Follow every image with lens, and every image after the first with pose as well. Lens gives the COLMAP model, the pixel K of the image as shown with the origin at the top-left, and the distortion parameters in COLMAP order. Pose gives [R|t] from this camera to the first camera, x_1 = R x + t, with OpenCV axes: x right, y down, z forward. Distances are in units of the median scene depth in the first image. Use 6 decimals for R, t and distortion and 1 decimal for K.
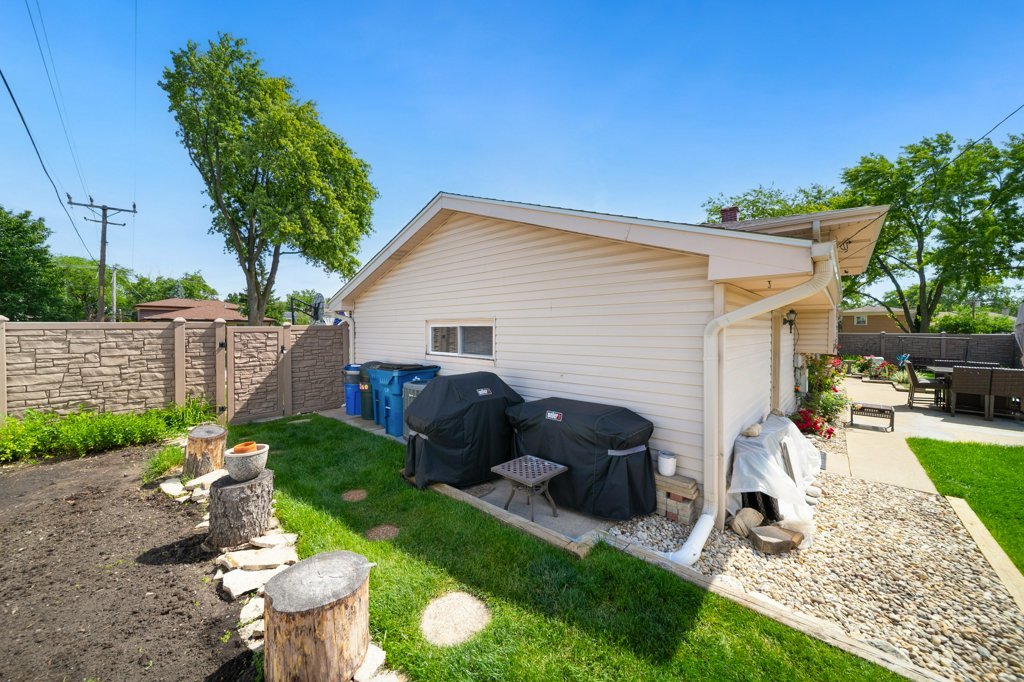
lens RADIAL K [[361.2, 0, 508.6], [0, 361.2, 333.8], [0, 0, 1]] dist [-0.002036, -0.000218]
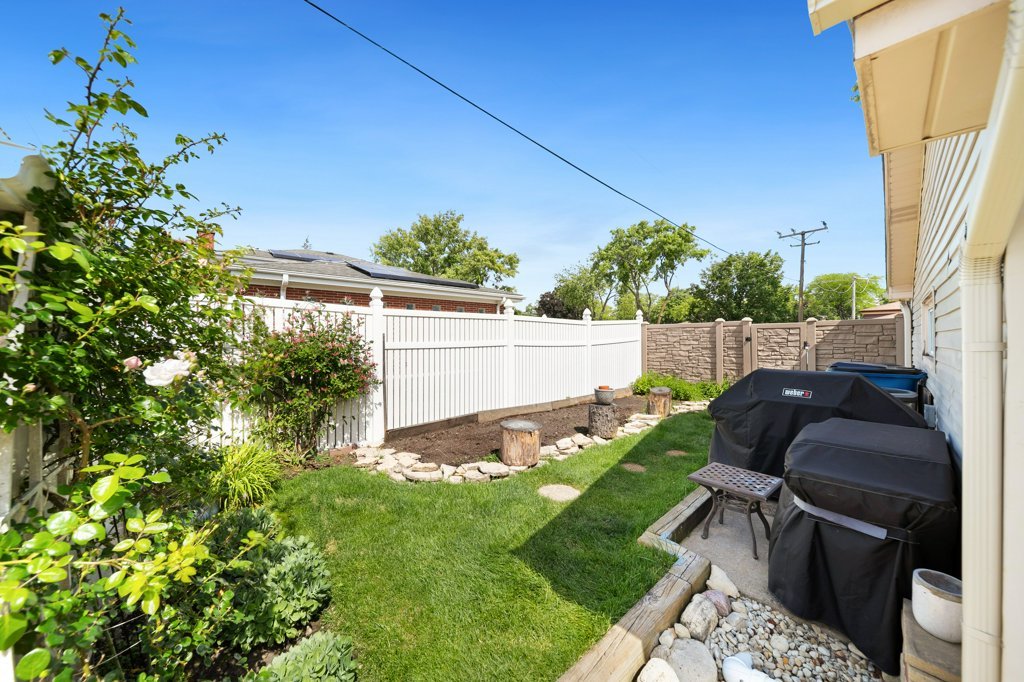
lens RADIAL K [[361.2, 0, 508.6], [0, 361.2, 333.8], [0, 0, 1]] dist [-0.002036, -0.000218]
pose [[-0.074909, -0.009620, -0.997144, 0.485263], [-0.007793, 0.999929, -0.009061, 0.030239], [0.997160, 0.007092, -0.074979, 0.293342]]
